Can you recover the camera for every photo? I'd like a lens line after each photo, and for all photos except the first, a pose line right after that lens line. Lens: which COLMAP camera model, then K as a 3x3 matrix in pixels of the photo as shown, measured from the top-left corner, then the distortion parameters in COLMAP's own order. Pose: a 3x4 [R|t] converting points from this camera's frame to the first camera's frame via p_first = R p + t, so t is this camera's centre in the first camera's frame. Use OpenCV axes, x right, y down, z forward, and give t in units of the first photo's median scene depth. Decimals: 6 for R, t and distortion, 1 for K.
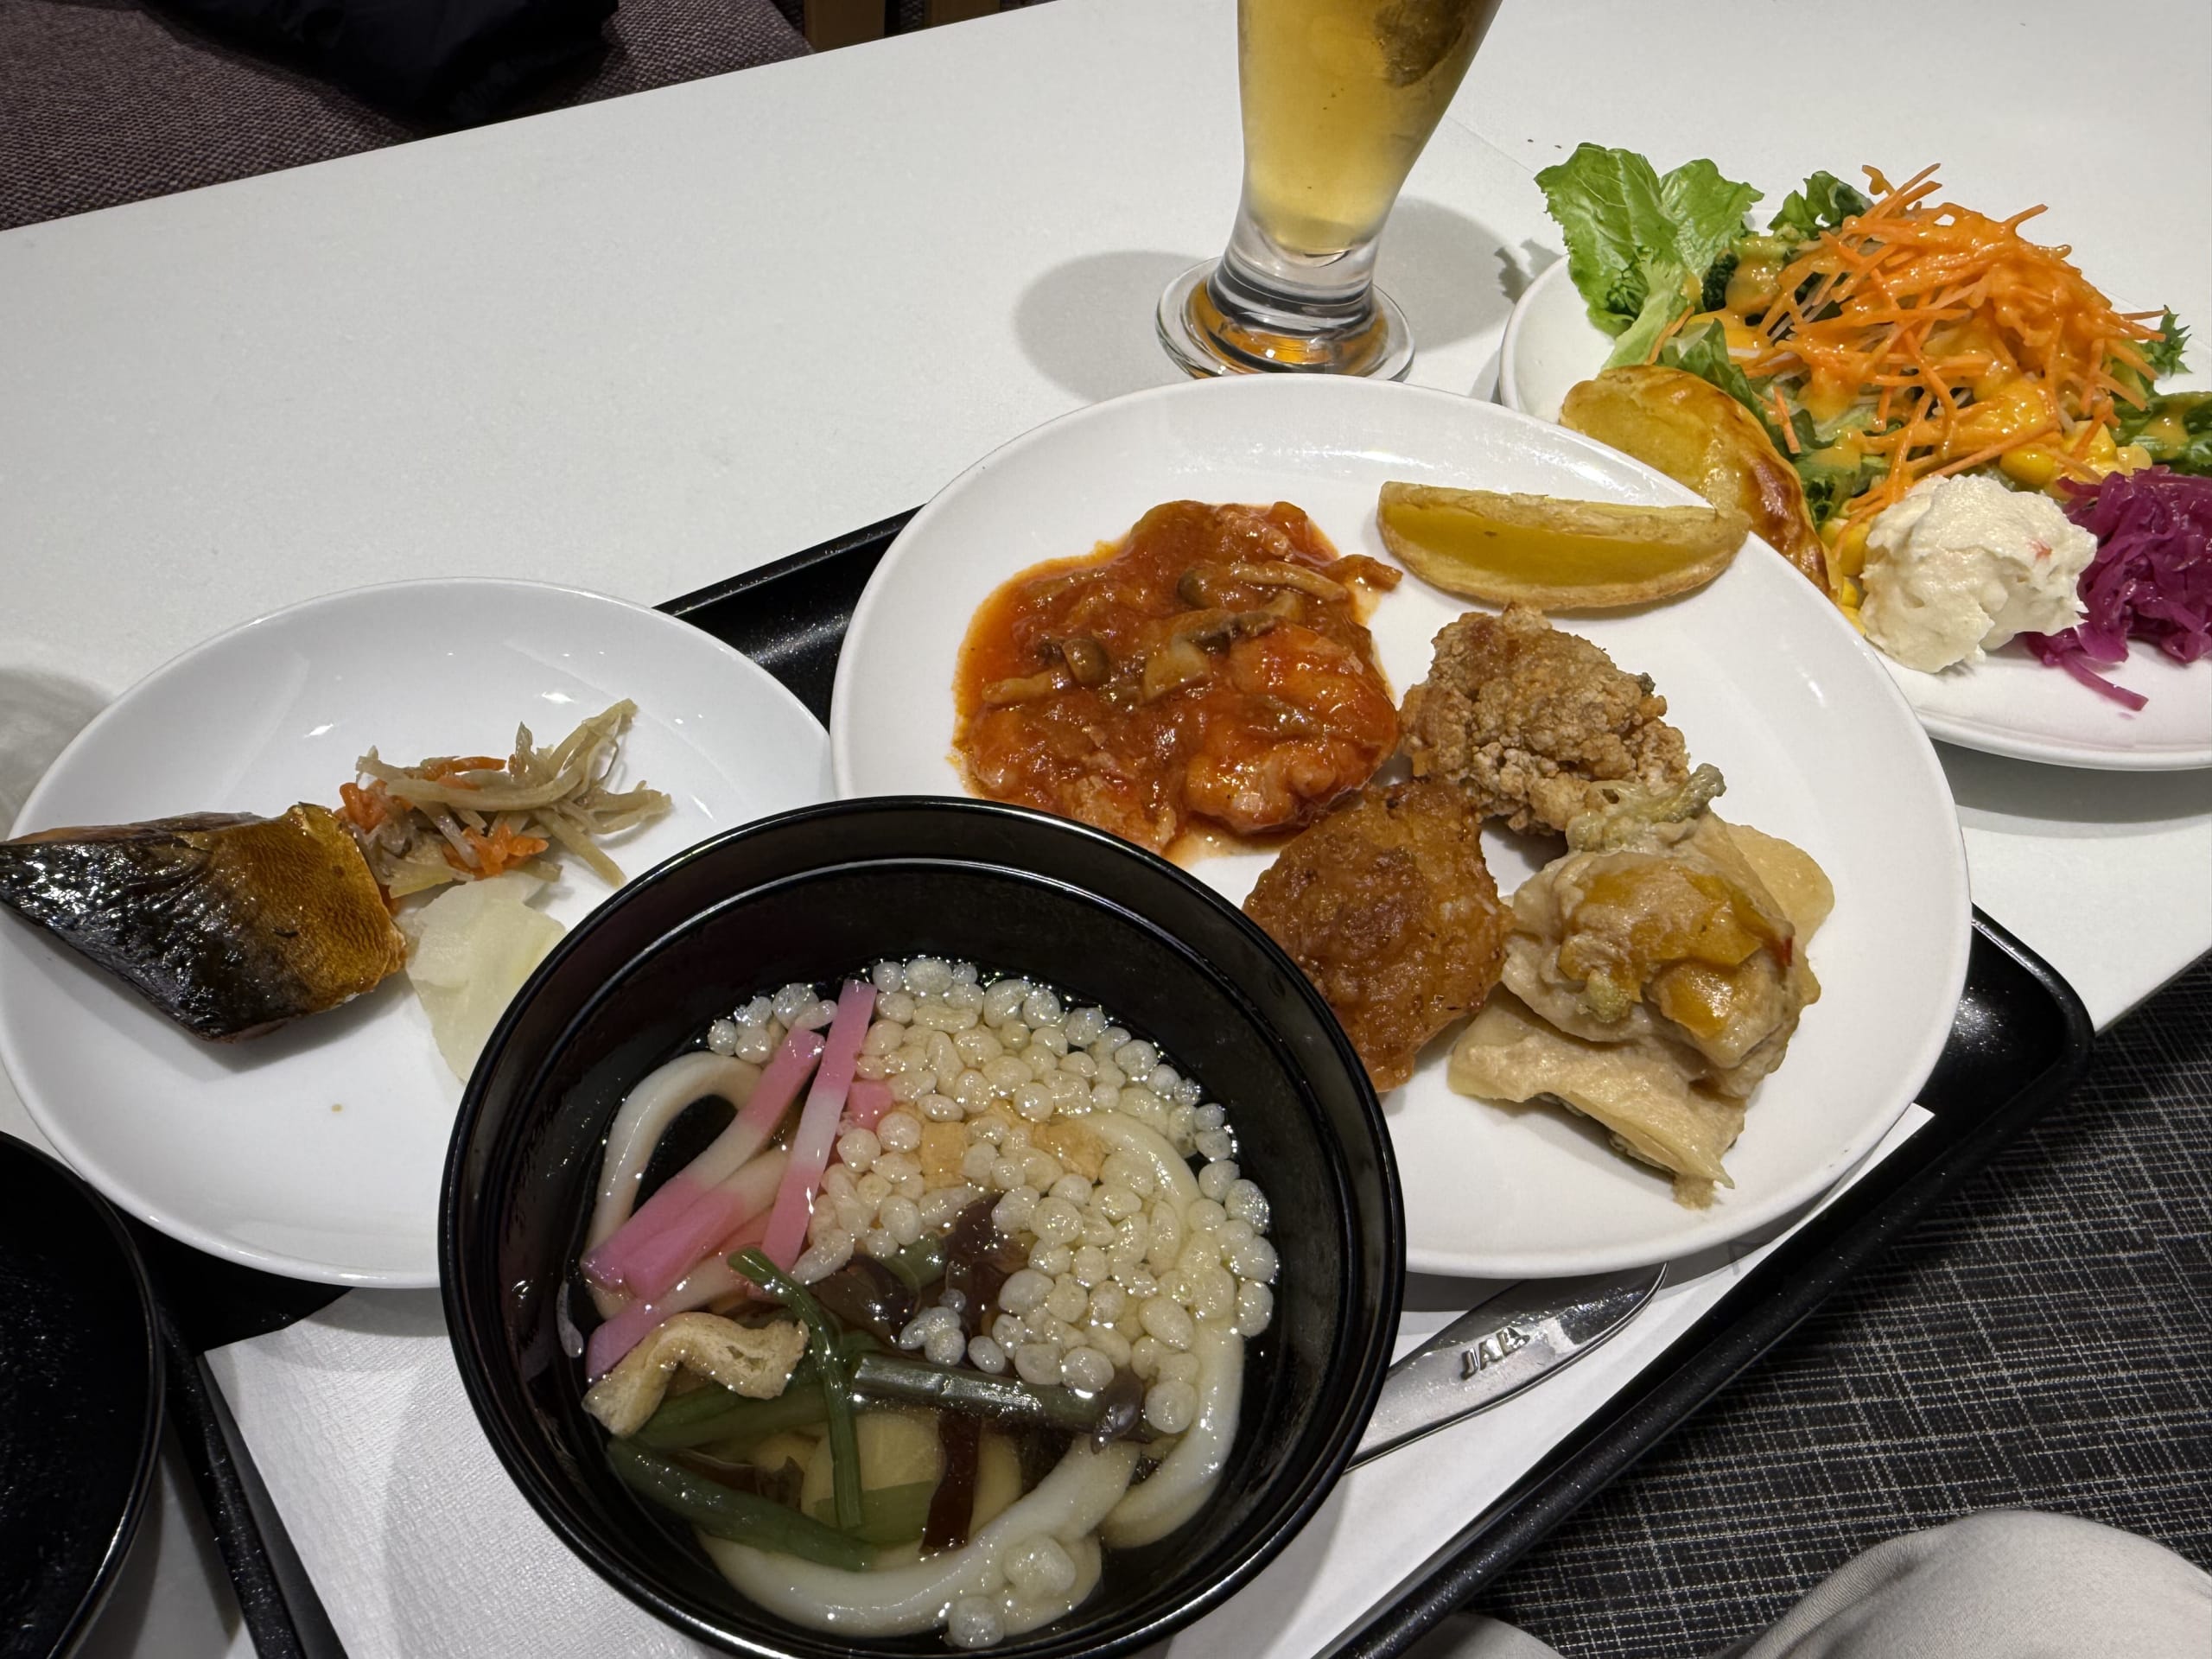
lens RADIAL K [[1559.4, 0, 1107.7], [0, 1559.4, 780.0], [0, 0, 1]] dist [0.020917, -0.050269]
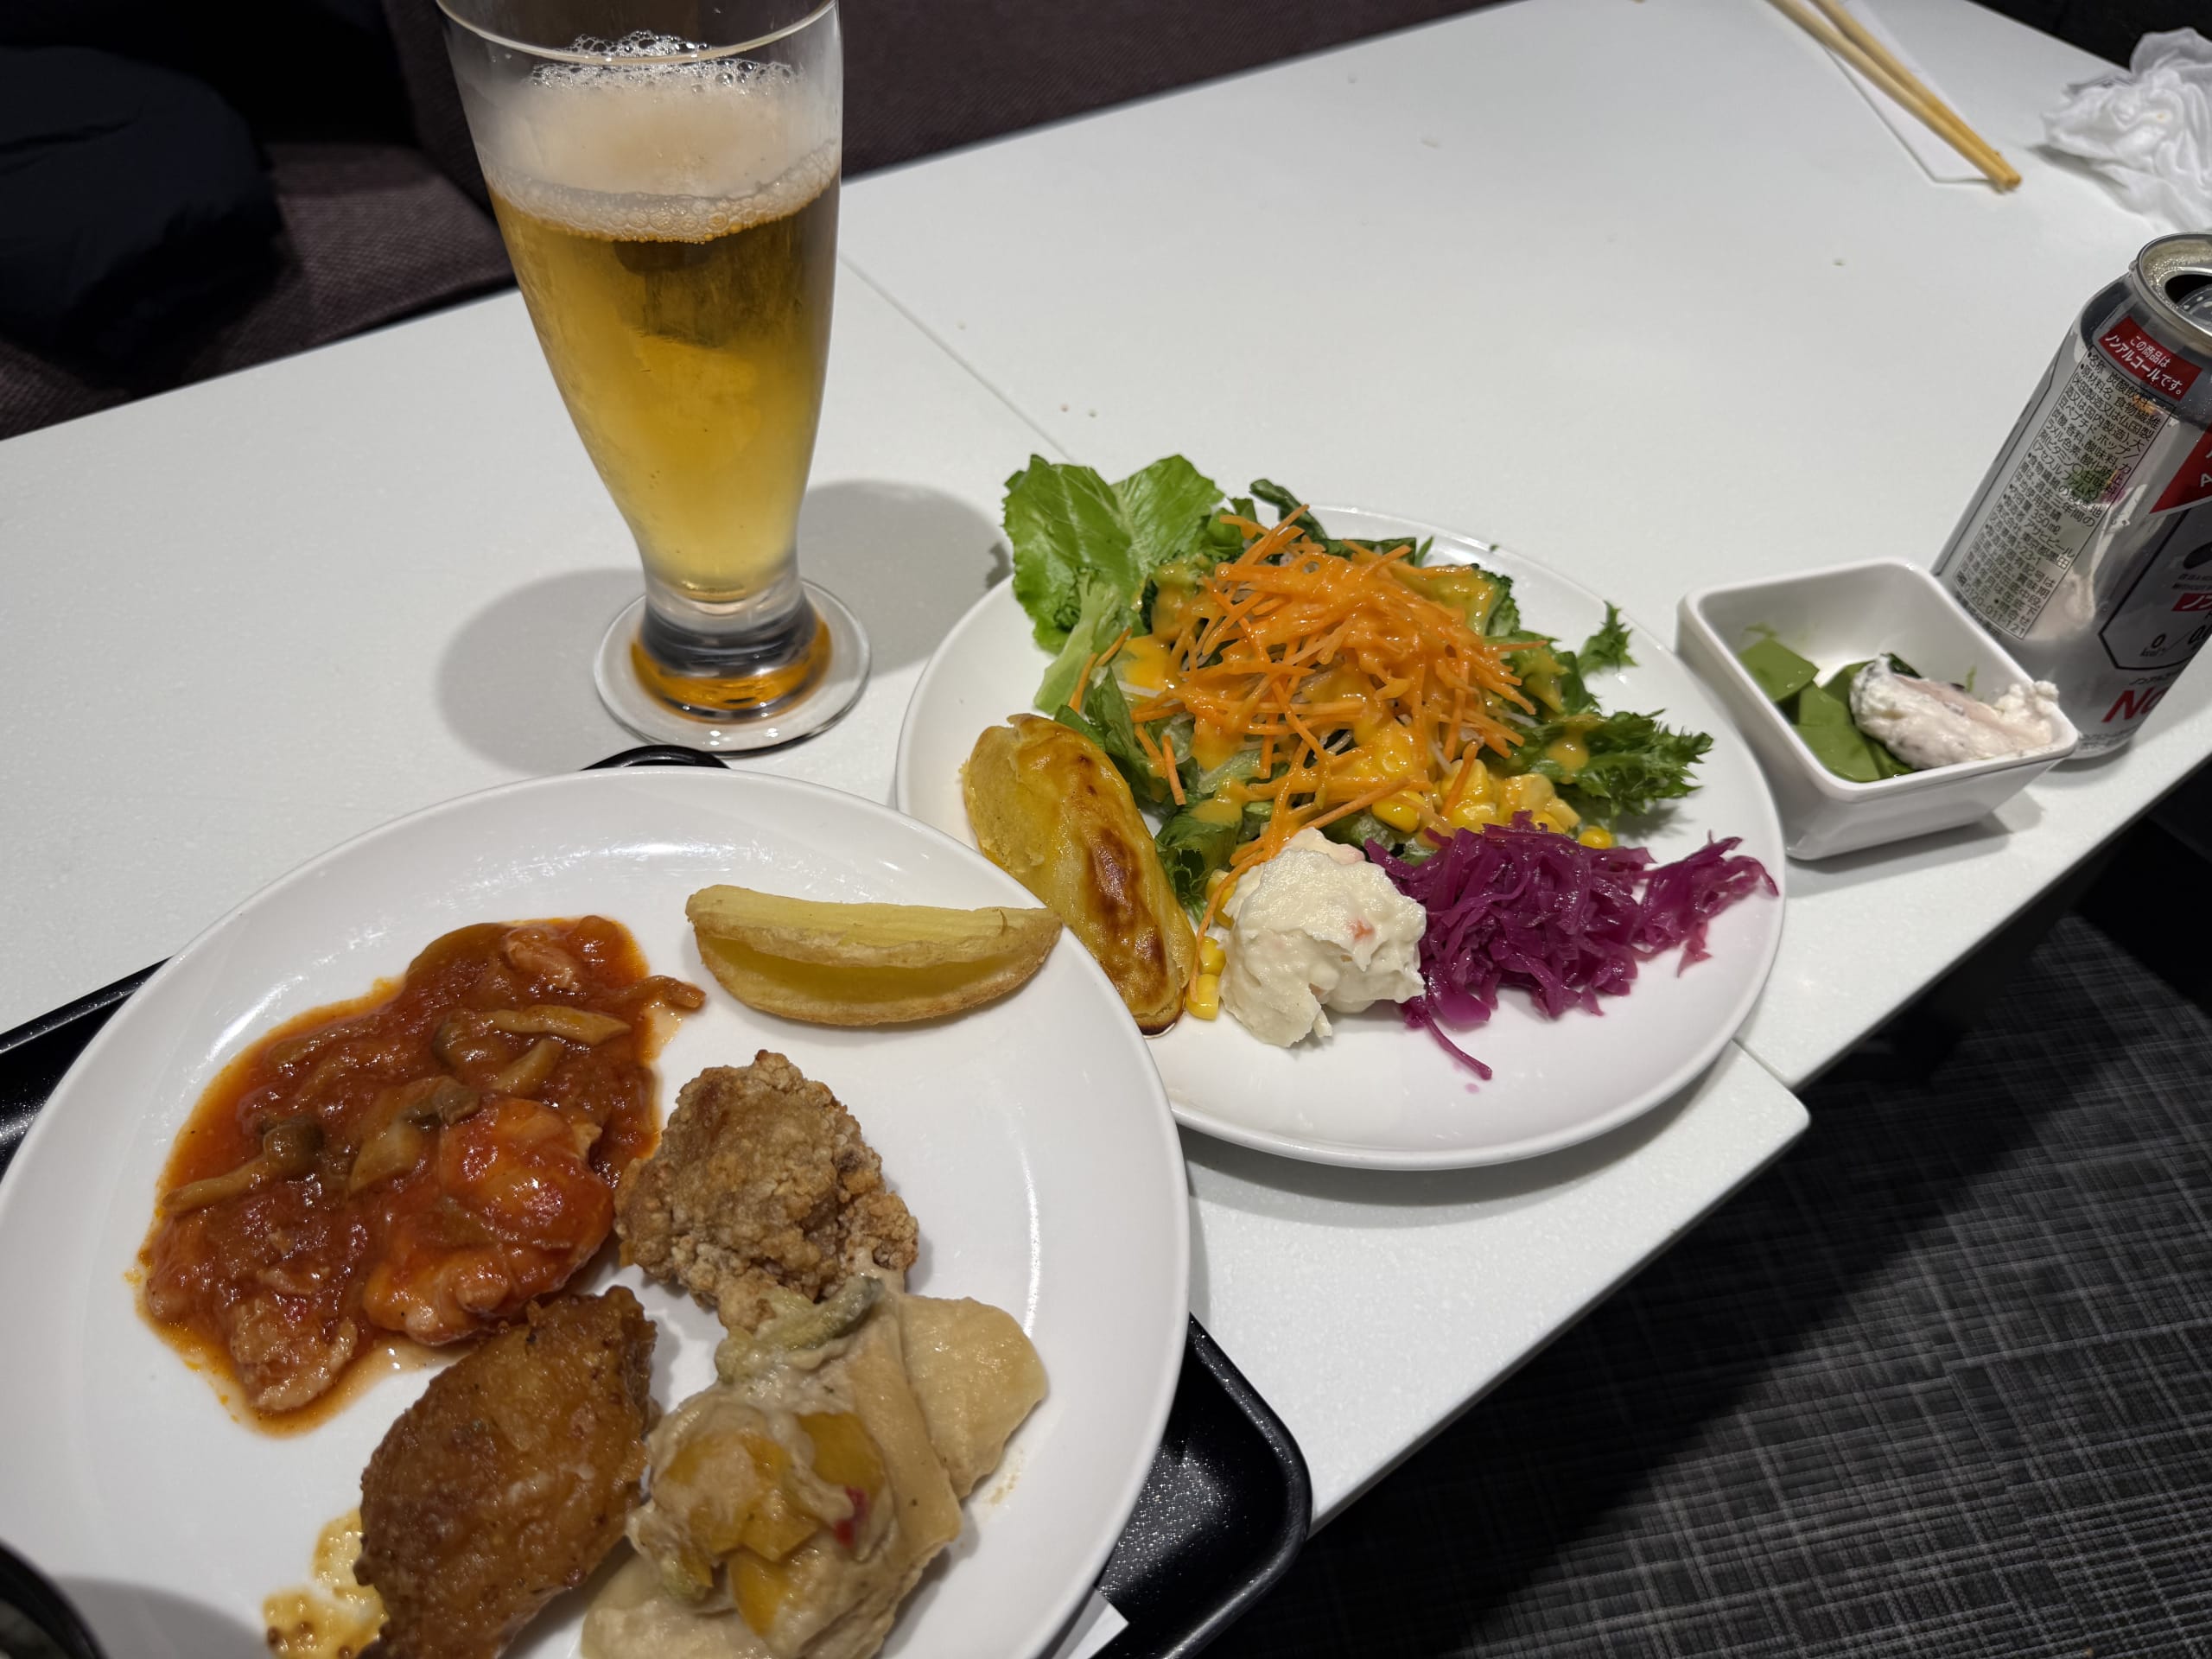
lens RADIAL K [[1582.6, 0, 1106.0], [0, 1582.6, 829.5], [0, 0, 1]] dist [0.038844, -0.108015]
pose [[0.996547, -0.055452, 0.061802, 0.330655], [0.057768, 0.997669, -0.036329, -0.159829], [-0.059643, 0.039774, 0.997427, 0.011483]]
